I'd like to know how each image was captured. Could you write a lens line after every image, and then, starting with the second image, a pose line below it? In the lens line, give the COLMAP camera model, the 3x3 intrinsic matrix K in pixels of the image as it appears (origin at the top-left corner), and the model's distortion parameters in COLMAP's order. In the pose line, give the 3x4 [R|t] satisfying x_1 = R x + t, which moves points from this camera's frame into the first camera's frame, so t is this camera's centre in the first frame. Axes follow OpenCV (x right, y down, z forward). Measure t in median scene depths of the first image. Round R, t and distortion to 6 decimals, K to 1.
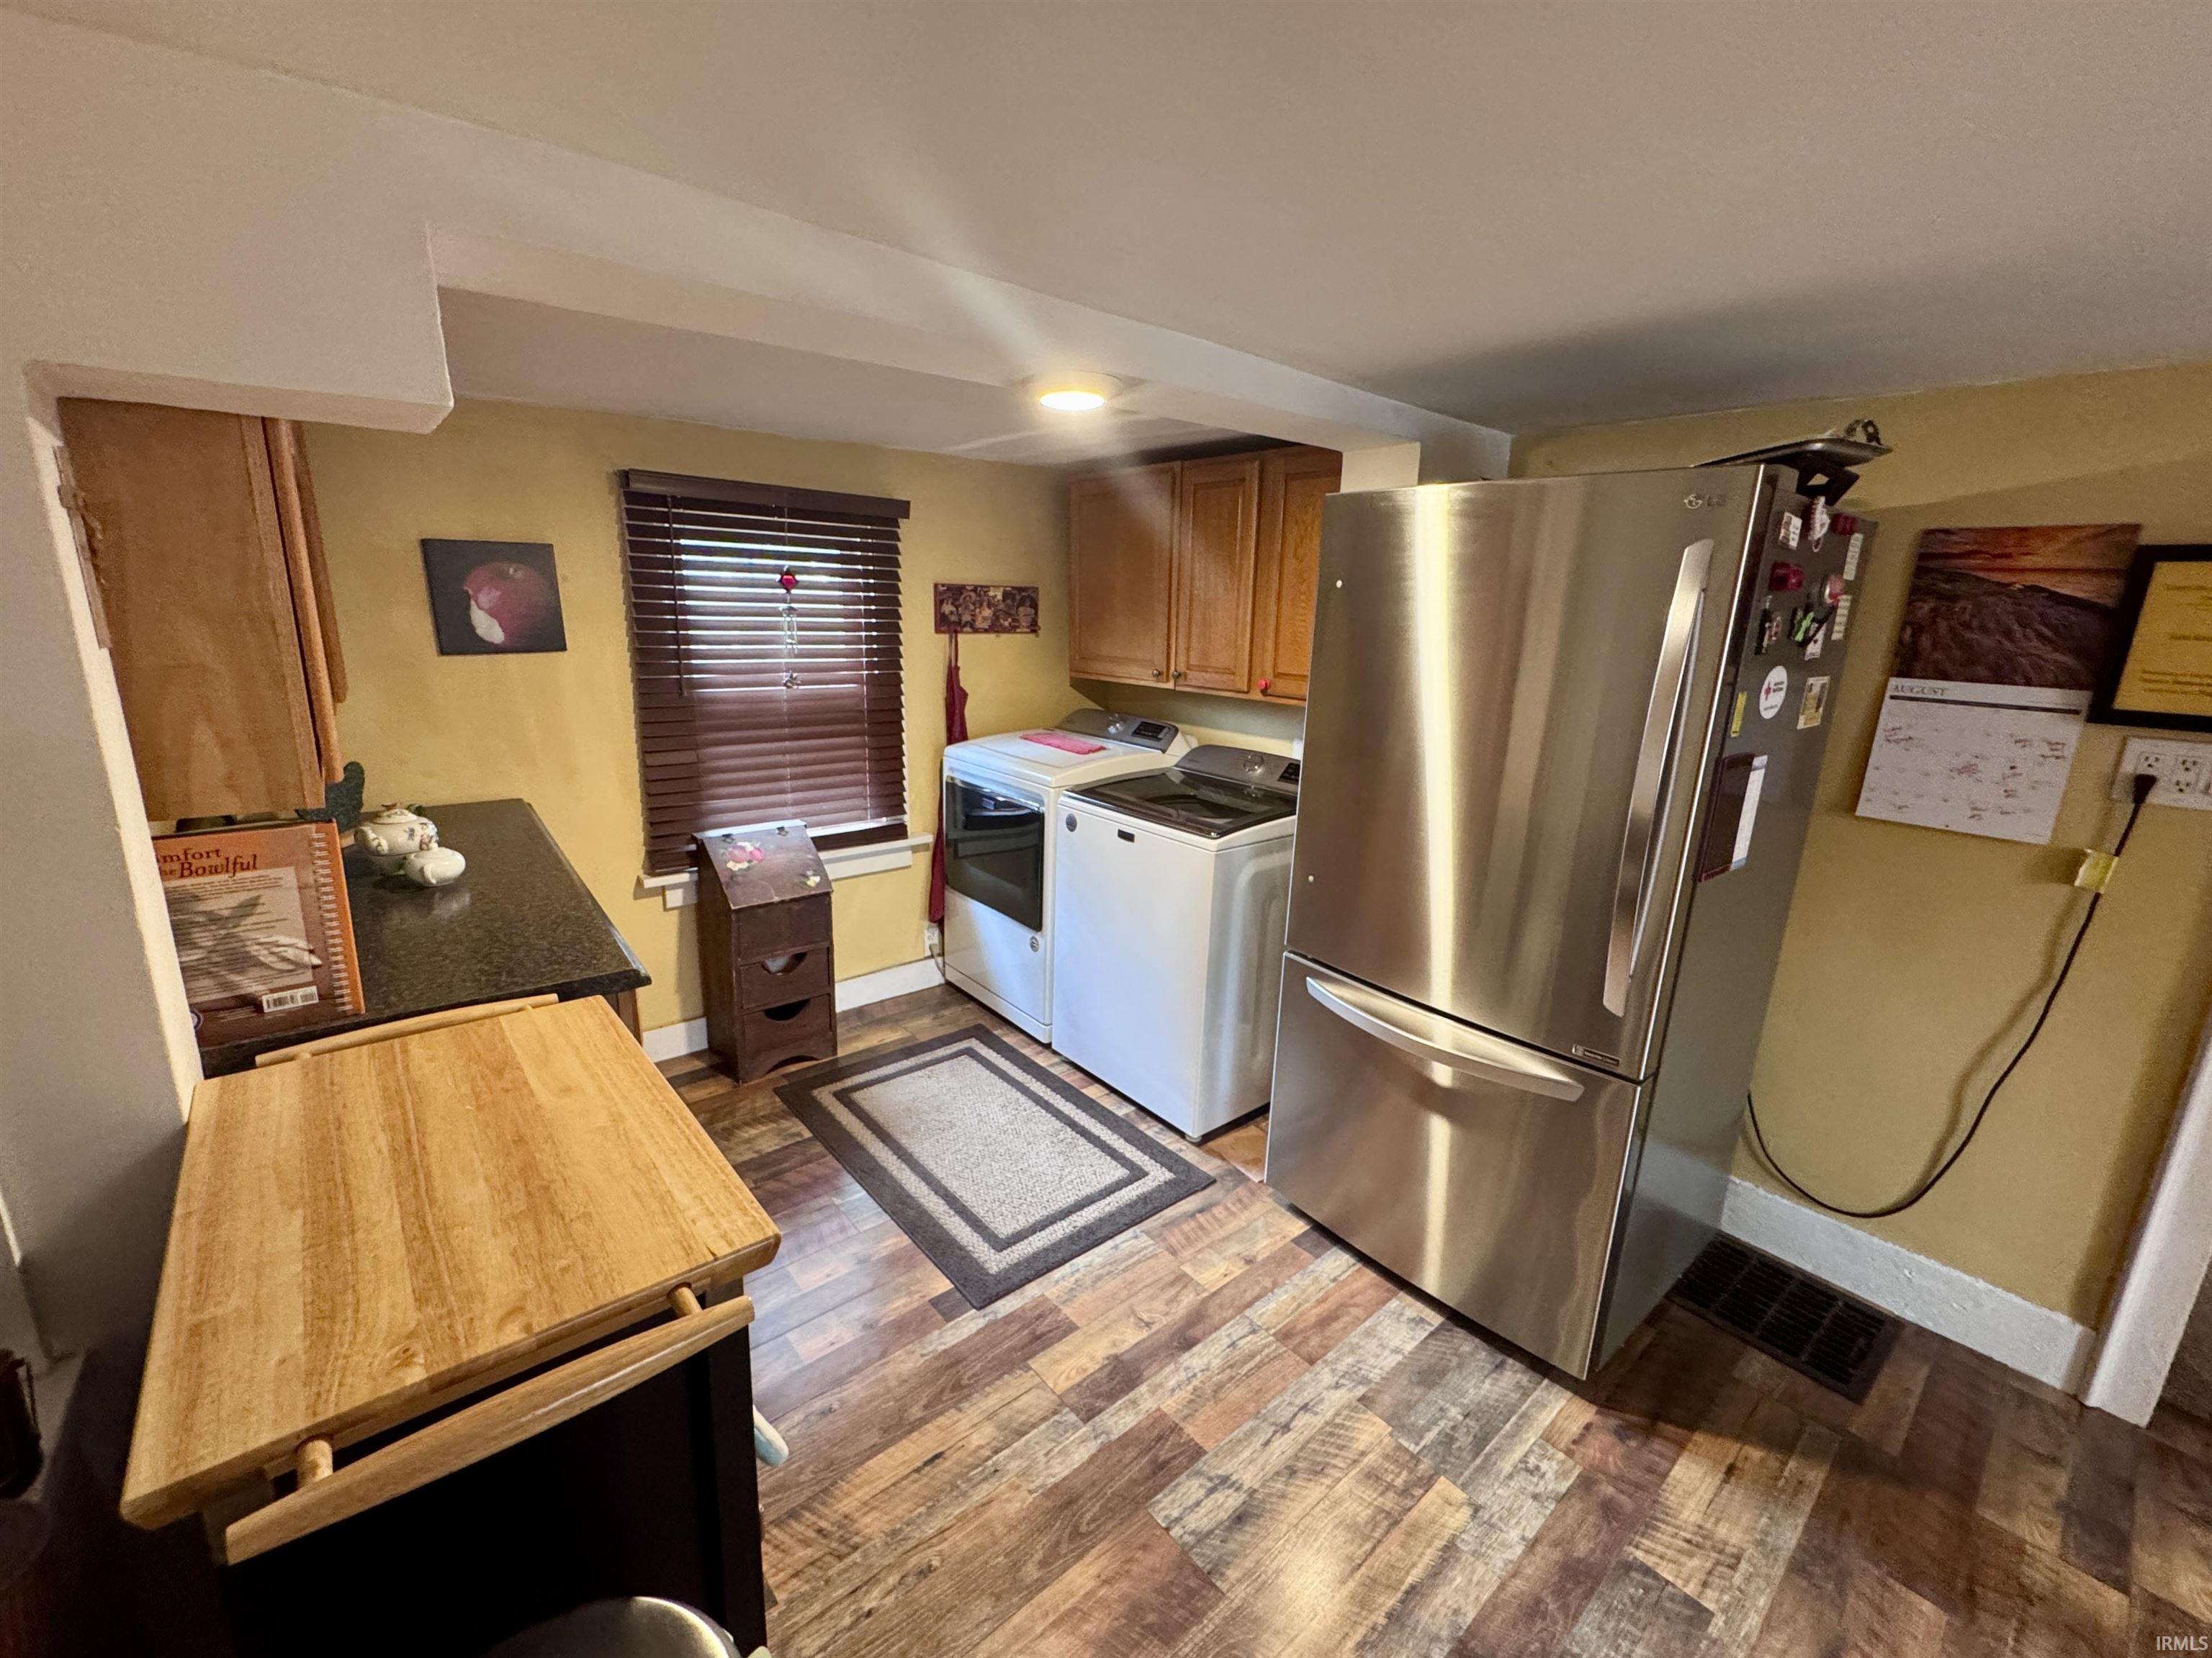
lens RADIAL K [[906.6, 0, 1050.5], [0, 906.6, 820.5], [0, 0, 1]] dist [-0.003058, -0.000395]
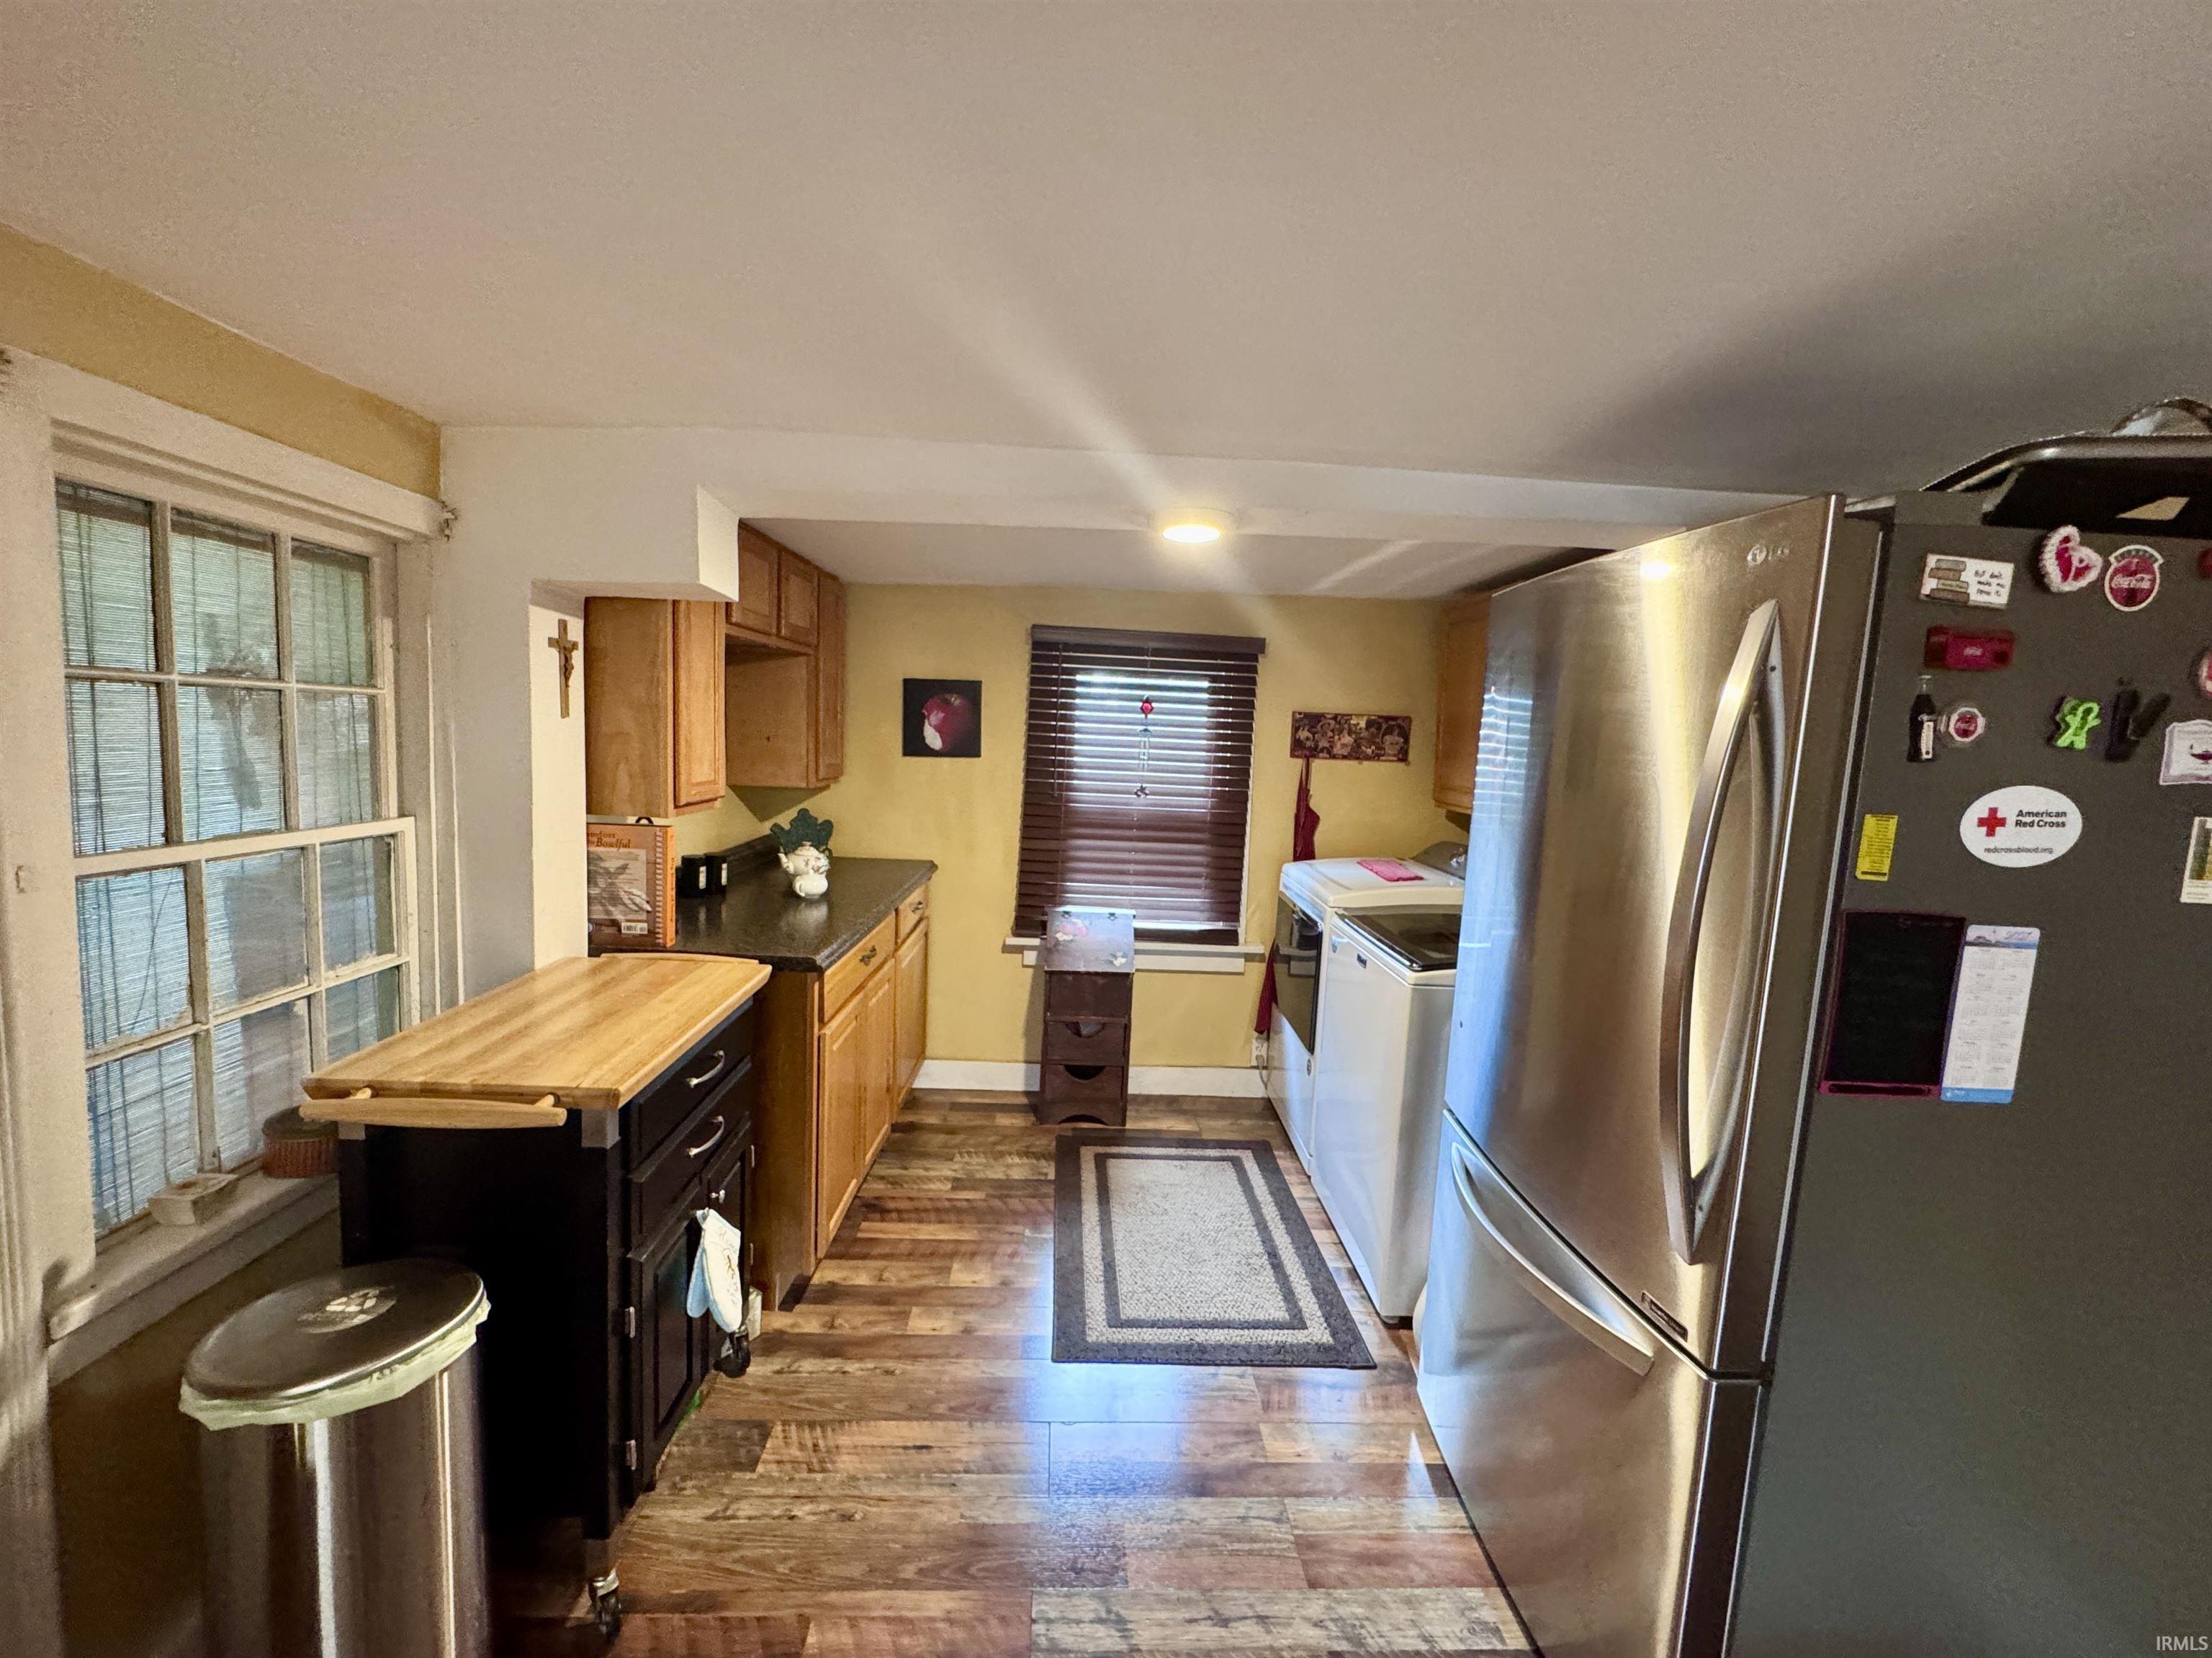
lens RADIAL K [[884.6, 0, 1104.6], [0, 884.6, 826.6], [0, 0, 1]] dist [-0.001221, -0.000290]
pose [[0.796049, 0.070783, -0.601079, 0.396967], [-0.163433, 0.981383, -0.100877, 0.016214], [0.582749, 0.178540, 0.792797, 0.078648]]
